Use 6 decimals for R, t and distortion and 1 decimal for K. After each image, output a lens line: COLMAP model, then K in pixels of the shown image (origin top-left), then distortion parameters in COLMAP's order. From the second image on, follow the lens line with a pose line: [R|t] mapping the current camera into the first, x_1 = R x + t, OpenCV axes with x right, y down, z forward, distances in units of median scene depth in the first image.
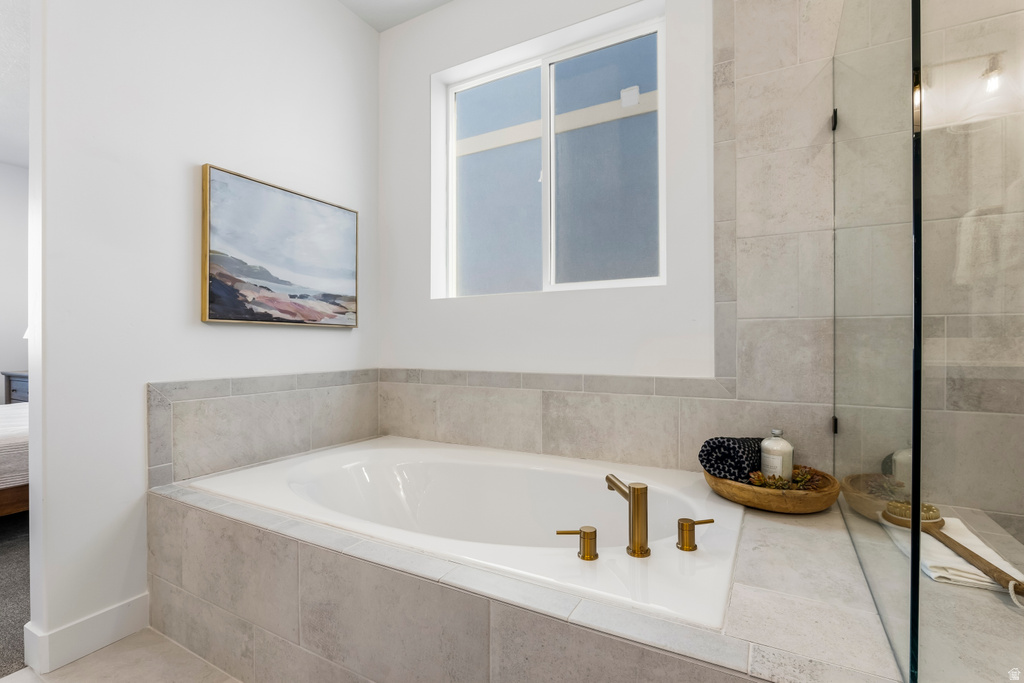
lens RADIAL K [[474.9, 0, 512.0], [0, 474.9, 342.3], [0, 0, 1]] dist [-0.016544, 0.003277]
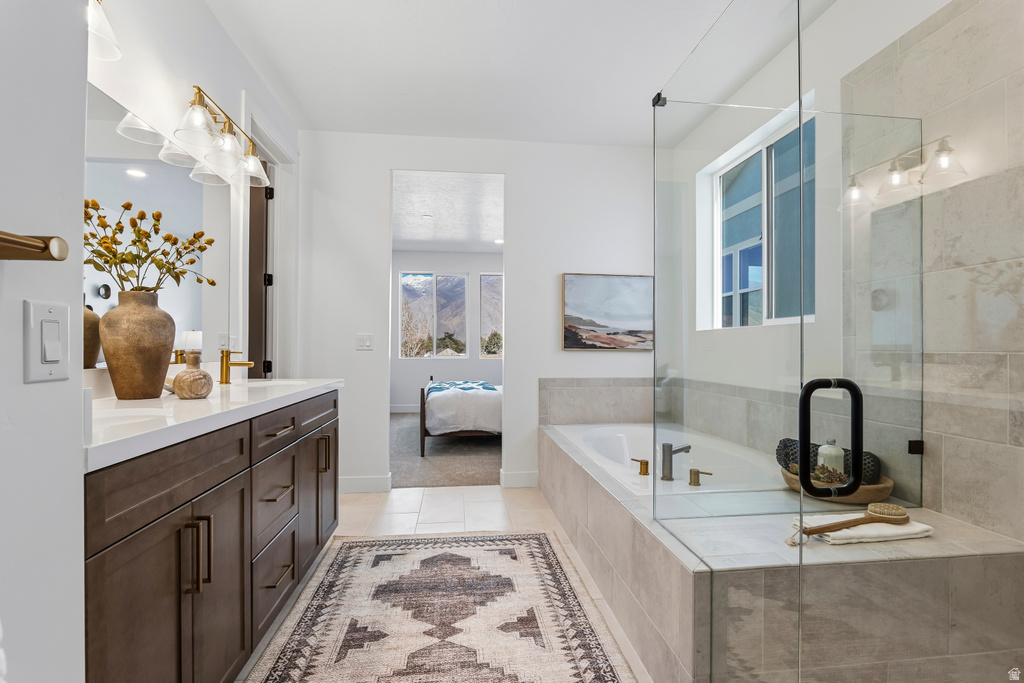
lens RADIAL K [[474.9, 0, 511.9], [0, 474.9, 344.1], [0, 0, 1]] dist [-0.016544, 0.003277]
pose [[0.584752, -0.004133, -0.811201, 0.784747], [-0.002799, 0.999971, -0.007113, -0.046465], [0.811207, 0.006430, 0.584724, -0.341142]]
